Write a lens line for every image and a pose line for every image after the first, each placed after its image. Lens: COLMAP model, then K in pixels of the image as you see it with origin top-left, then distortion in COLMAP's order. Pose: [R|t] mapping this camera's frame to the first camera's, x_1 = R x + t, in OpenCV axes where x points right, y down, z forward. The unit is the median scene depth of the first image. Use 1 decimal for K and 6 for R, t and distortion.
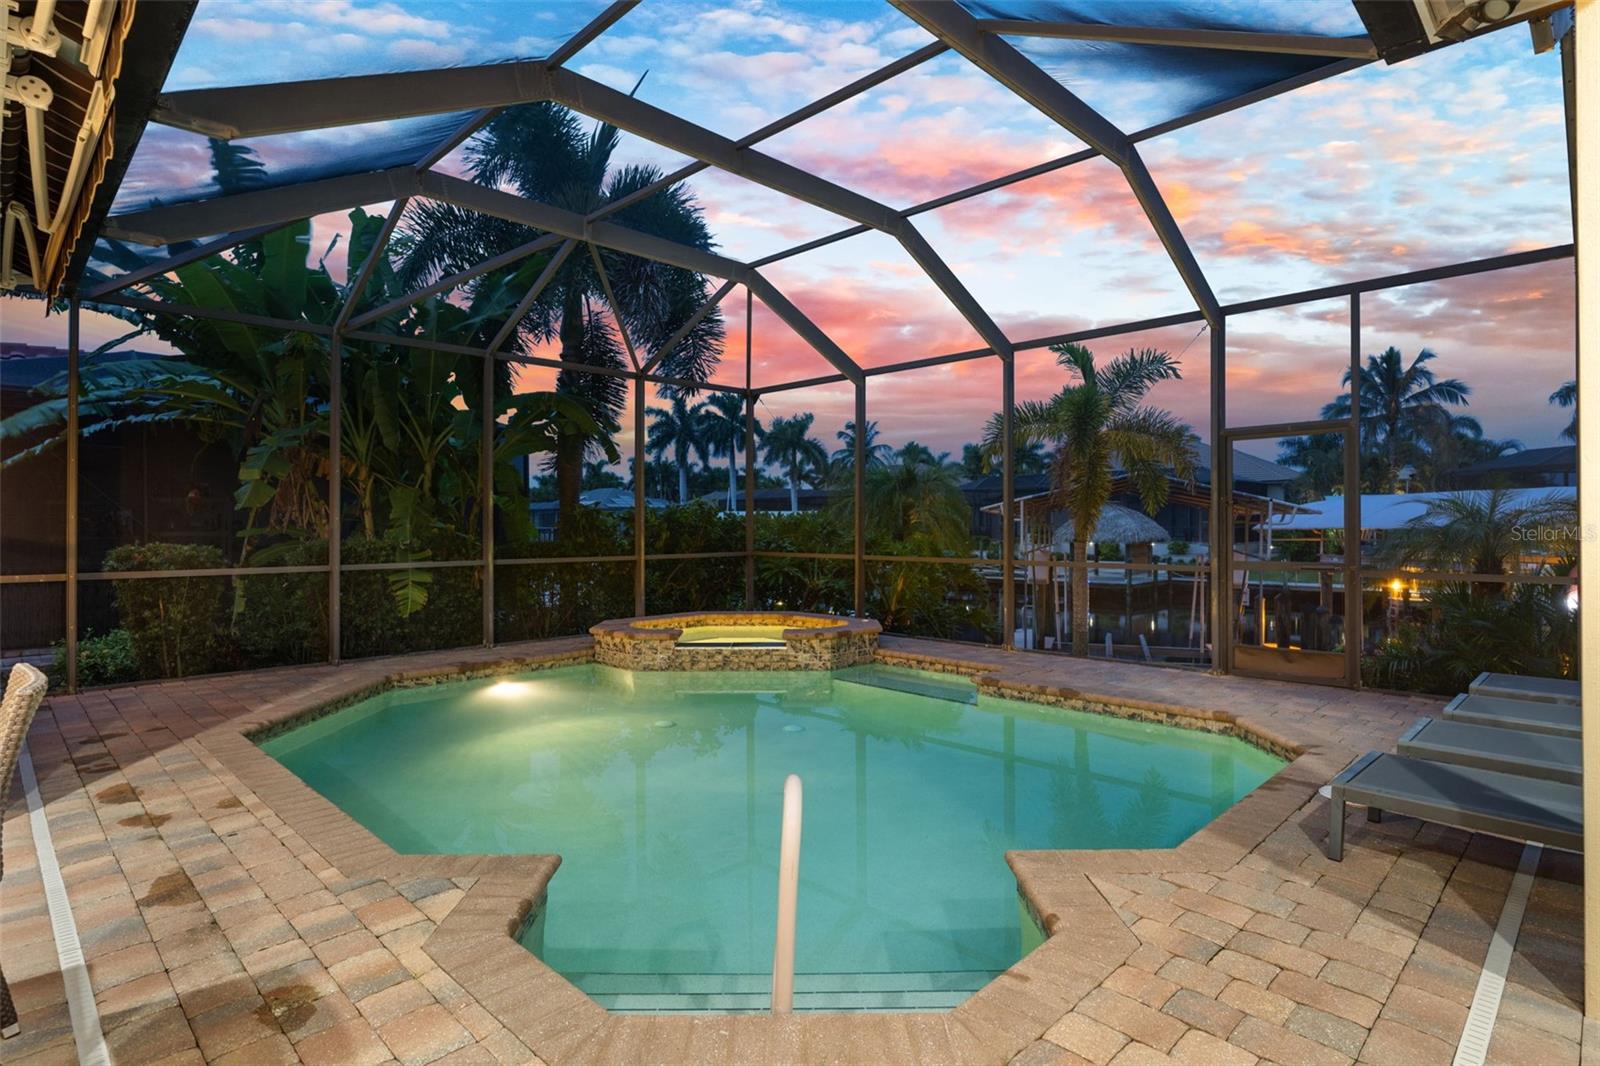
lens RADIAL K [[836.3, 0, 800.0], [0, 836.3, 533.0], [0, 0, 1]] dist [-0.003029, -0.001701]
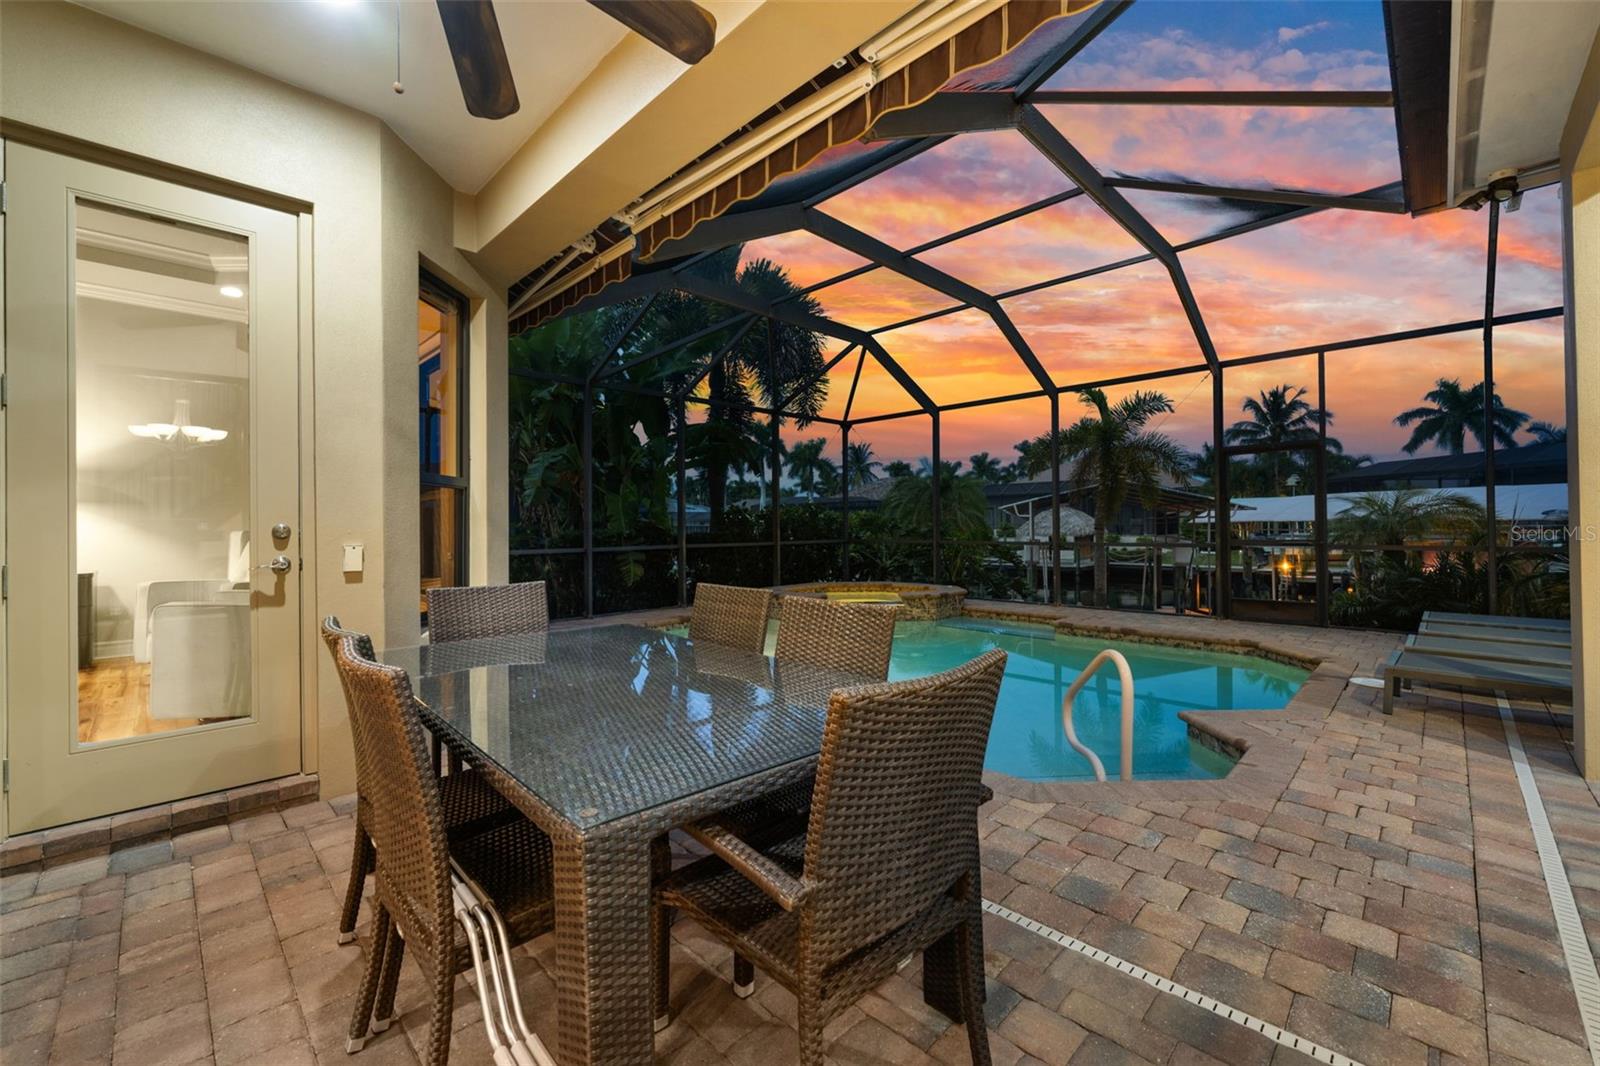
lens RADIAL K [[655.0, 0, 802.6], [0, 655.0, 528.8], [0, 0, 1]] dist [0.000408, 0.000057]
pose [[0.999956, -0.006304, 0.007011, -0.171509], [0.006336, 0.999970, -0.004473, 0.011716], [-0.006983, 0.004517, 0.999965, -0.089442]]
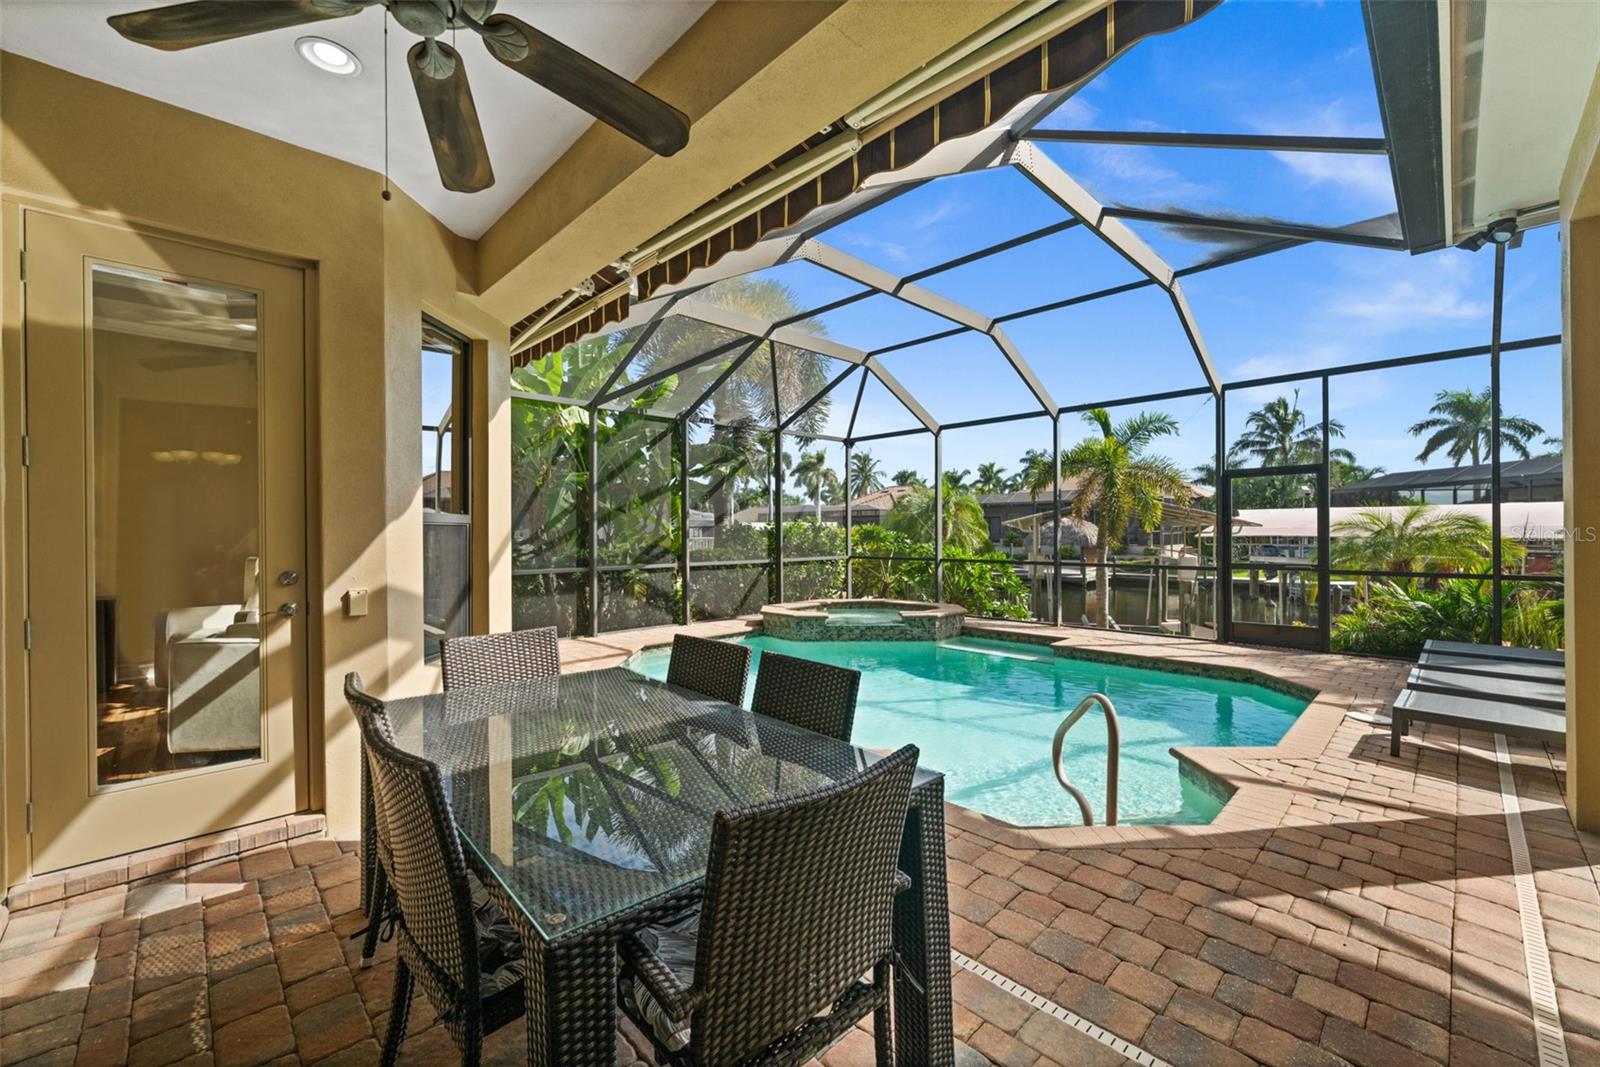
lens RADIAL K [[650.7, 0, 796.6], [0, 650.7, 539.9], [0, 0, 1]] dist [0.000059, 0.000279]
pose [[0.999910, -0.002605, -0.013175, -0.163107], [0.002632, 0.999994, 0.002074, -0.007947], [0.013169, -0.002109, 0.999911, -0.093626]]
